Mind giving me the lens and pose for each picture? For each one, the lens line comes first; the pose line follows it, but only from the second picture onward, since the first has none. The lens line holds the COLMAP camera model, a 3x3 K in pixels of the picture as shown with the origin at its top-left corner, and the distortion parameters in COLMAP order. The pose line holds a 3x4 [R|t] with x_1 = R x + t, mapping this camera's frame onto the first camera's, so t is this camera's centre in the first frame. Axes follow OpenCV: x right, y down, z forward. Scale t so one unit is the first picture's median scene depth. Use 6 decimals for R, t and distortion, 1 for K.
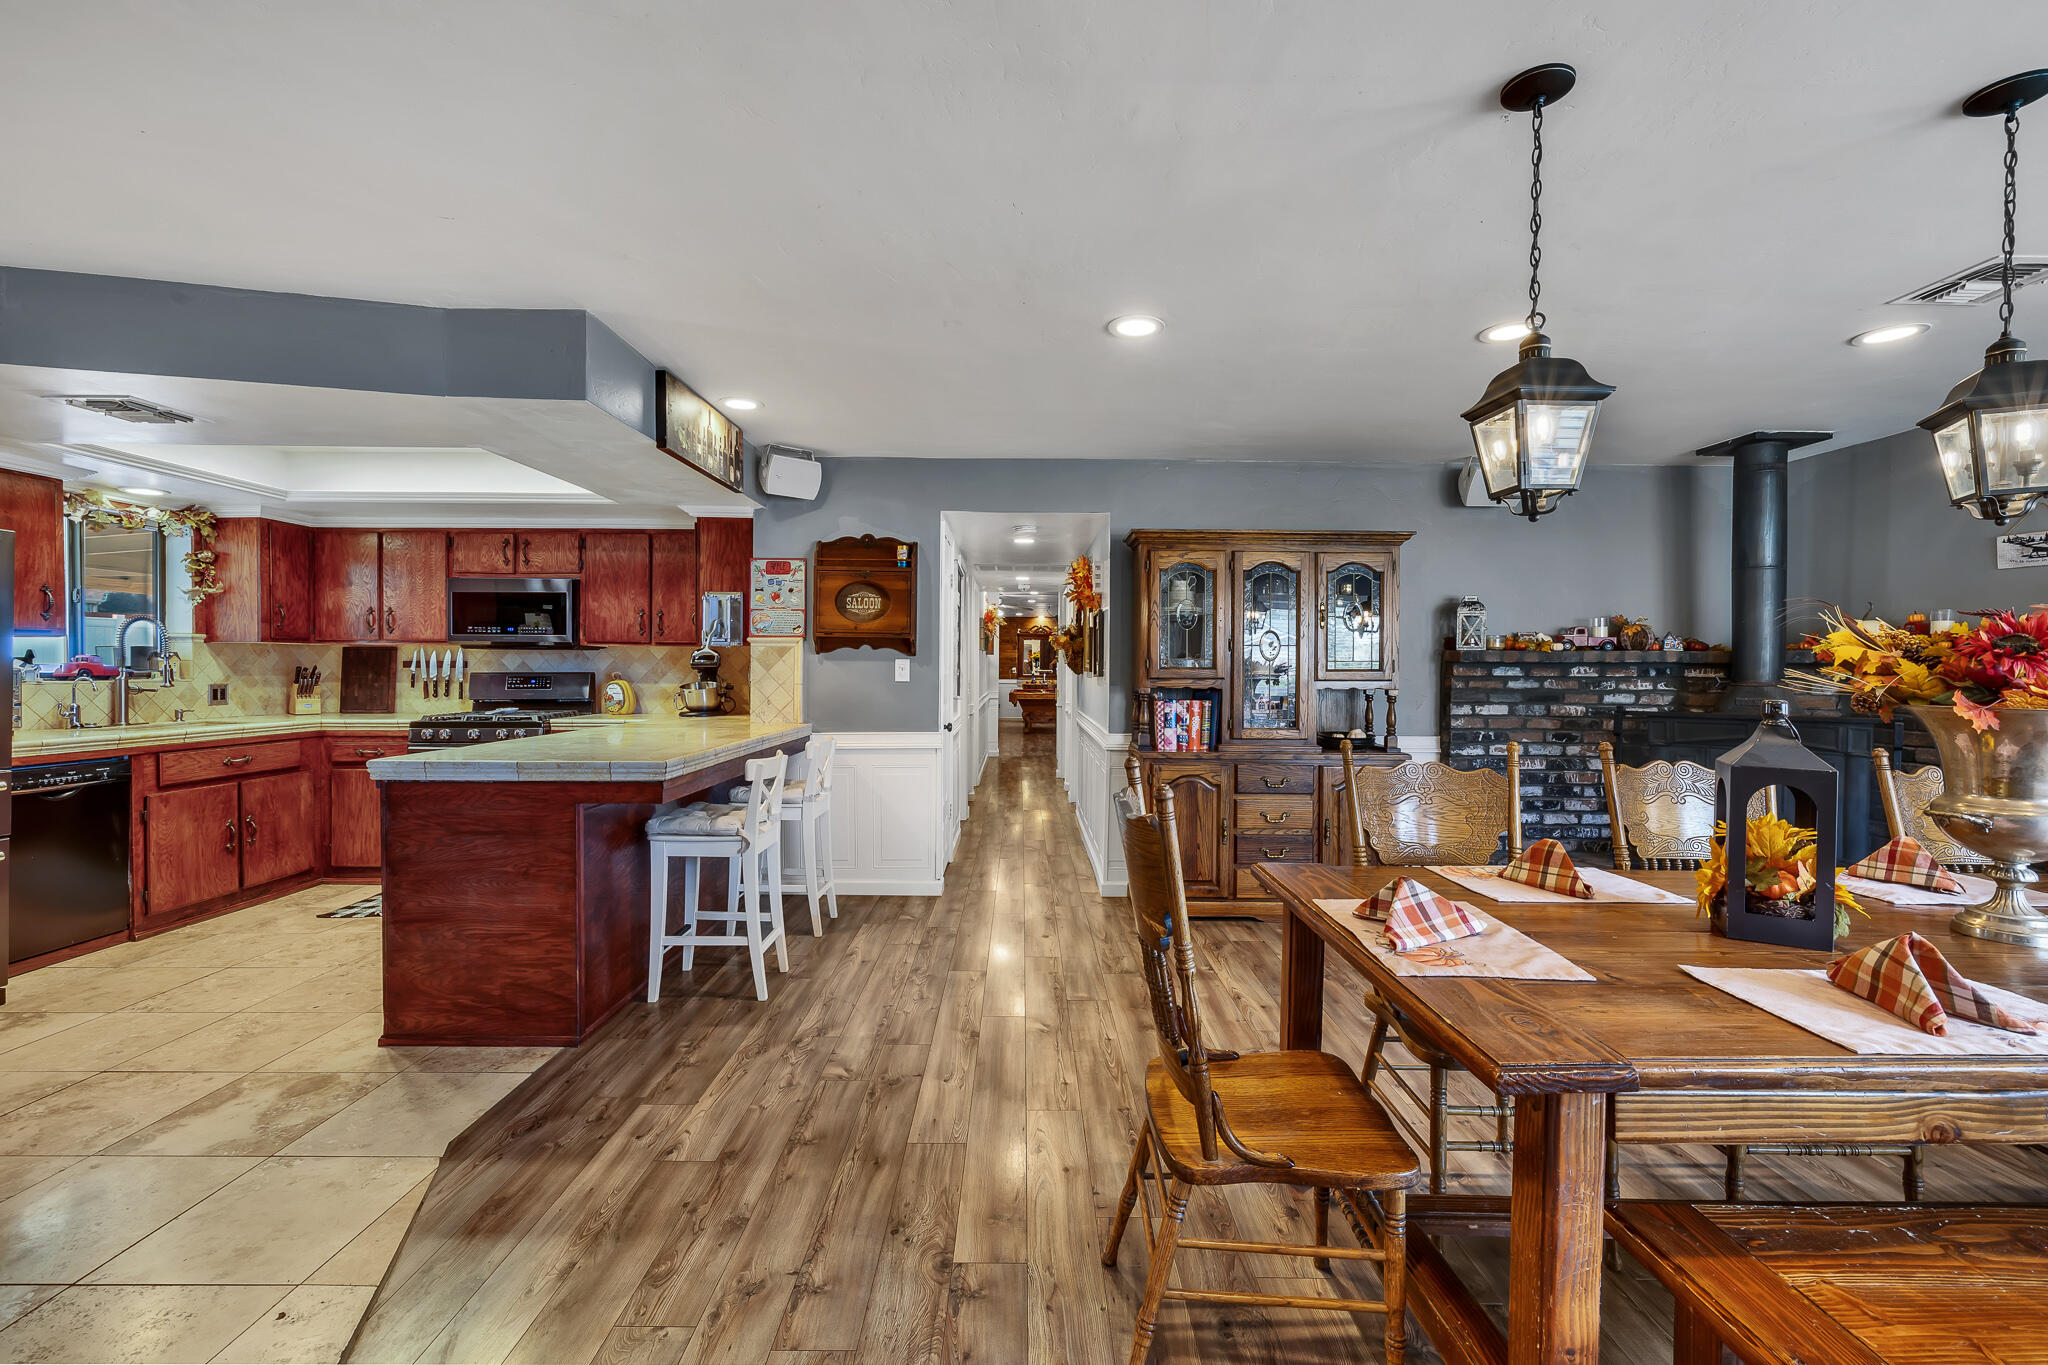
lens RADIAL K [[862.8, 0, 1026.7], [0, 862.8, 677.2], [0, 0, 1]] dist [-0.000166, -0.000019]
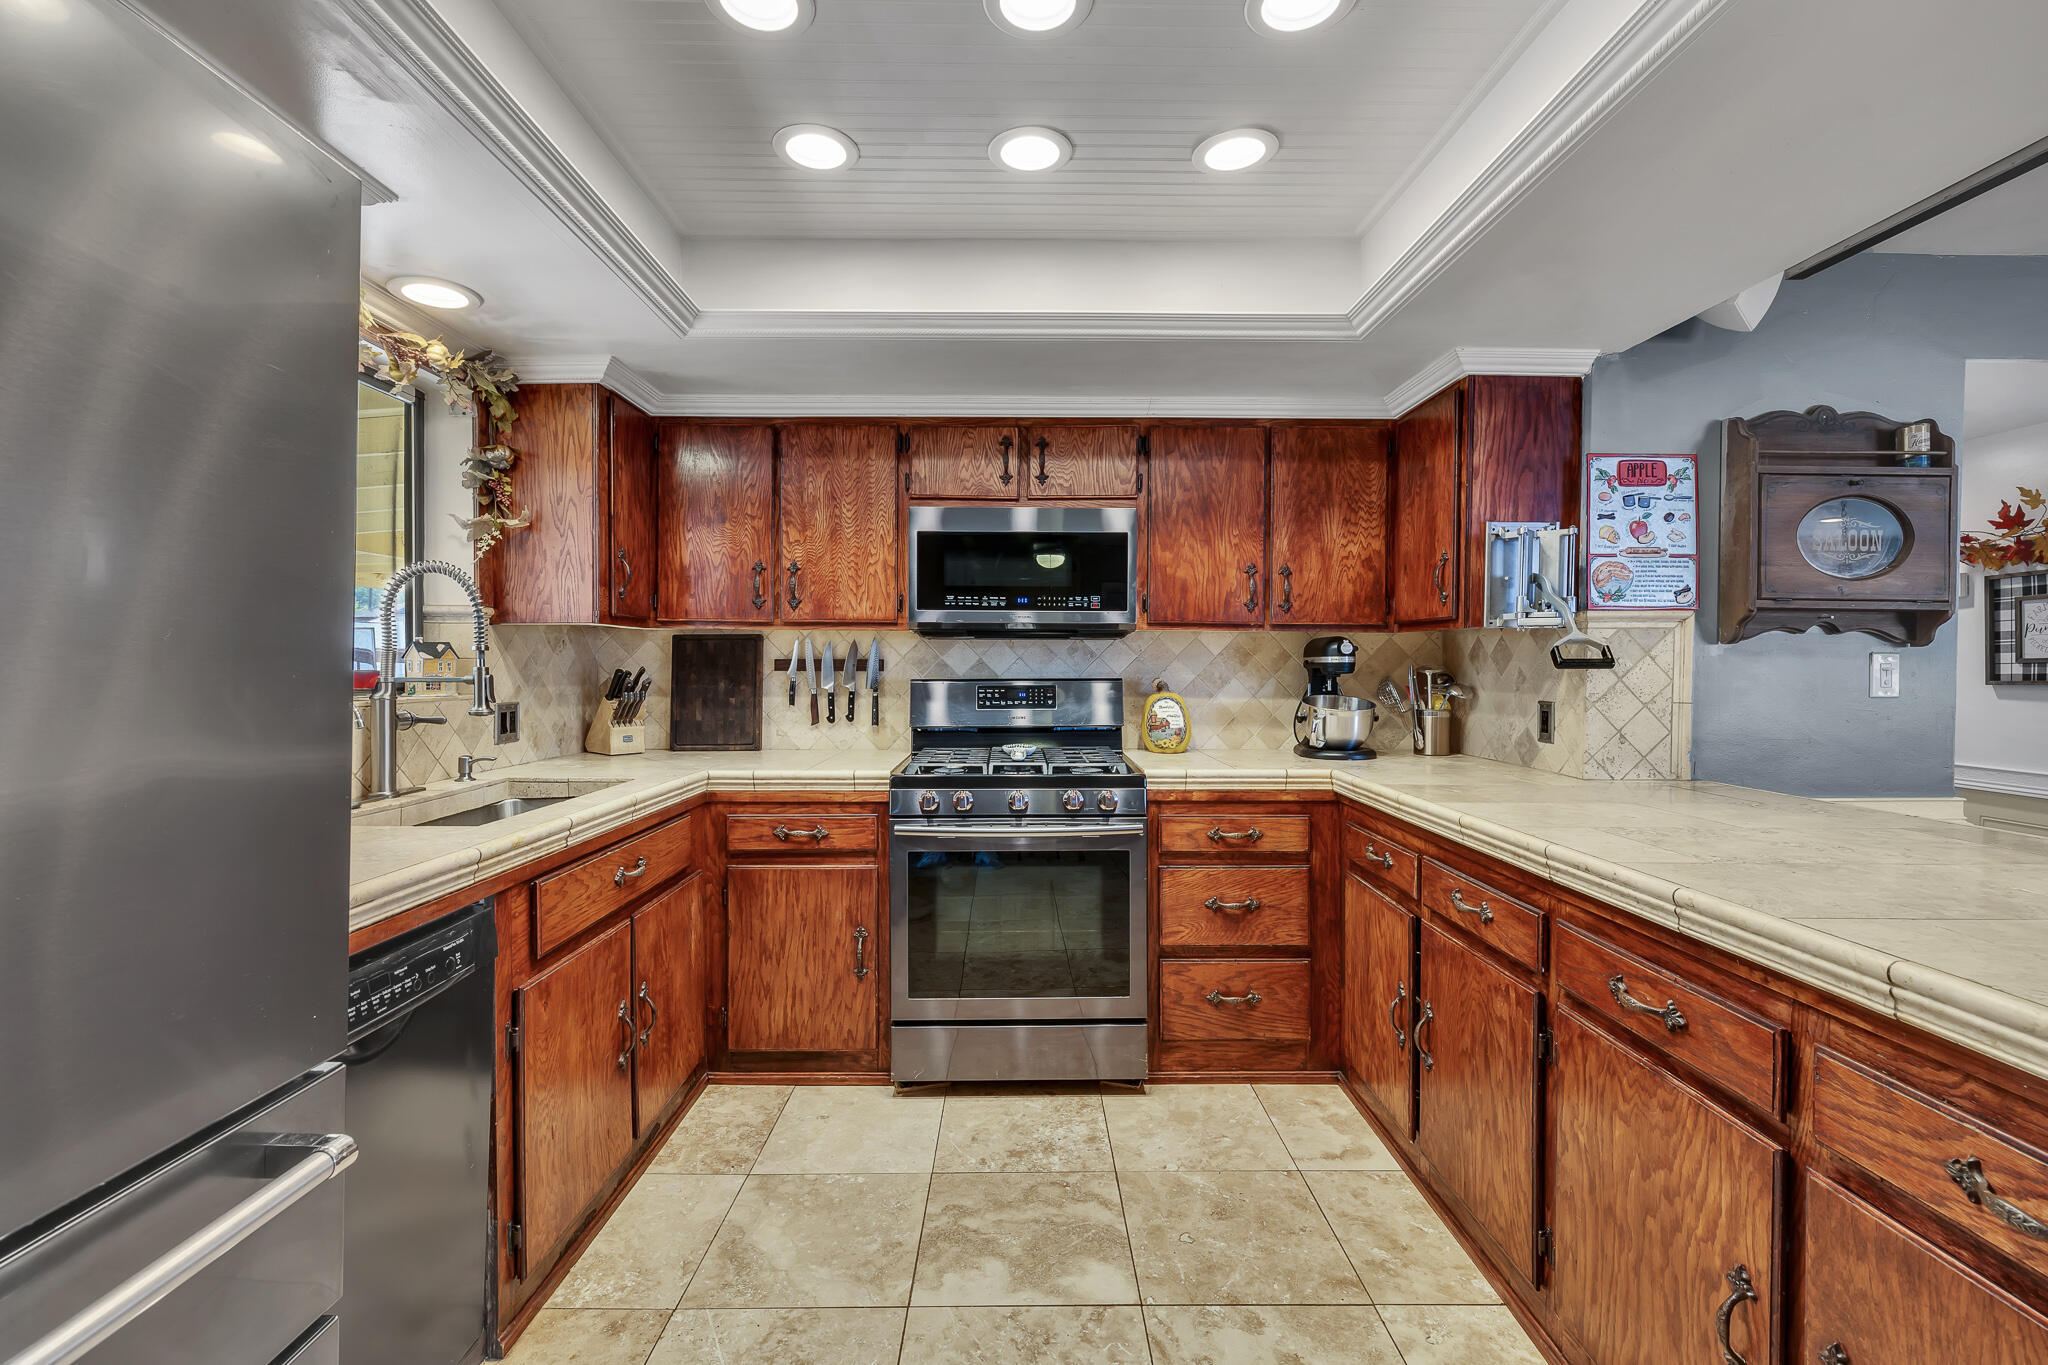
lens RADIAL K [[860.7, 0, 1006.6], [0, 860.7, 672.0], [0, 0, 1]] dist [-0.000138, 0.000018]
pose [[0.999988, -0.001699, -0.004620, -0.619178], [0.001681, 0.999991, -0.003915, -0.008467], [0.004627, 0.003907, 0.999982, 0.466584]]
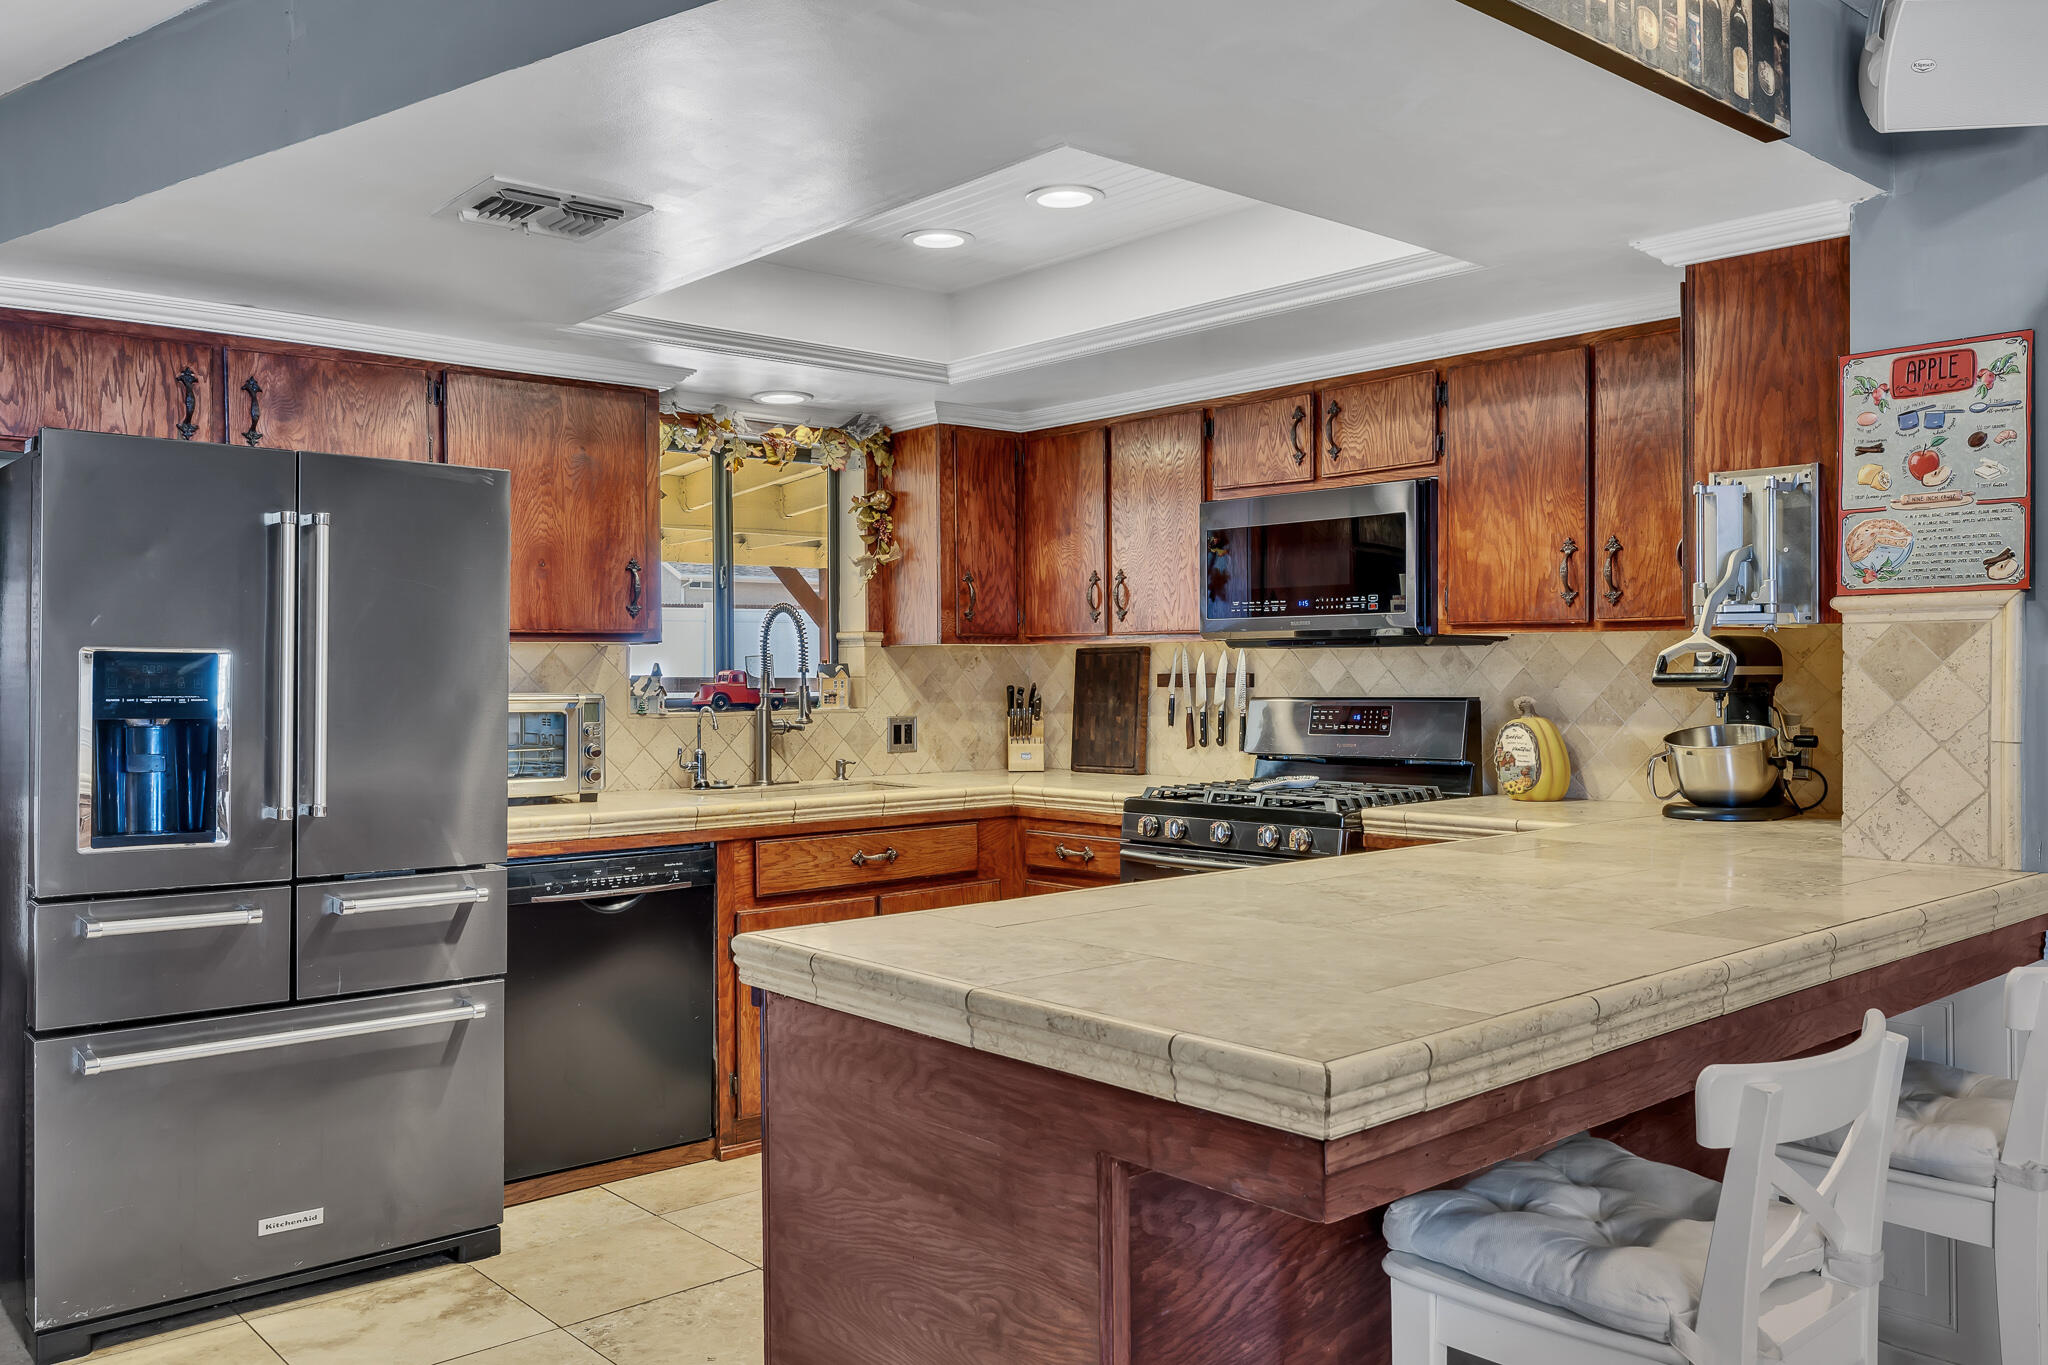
lens RADIAL K [[1592.0, 0, 1029.0], [0, 1592.0, 680.3], [0, 0, 1]] dist [0.002572, -0.003990]
pose [[0.658604, -0.004522, -0.752476, -0.063716], [-0.000007, 0.999982, -0.006016, -0.010223], [0.752490, 0.003967, 0.658592, 0.345925]]
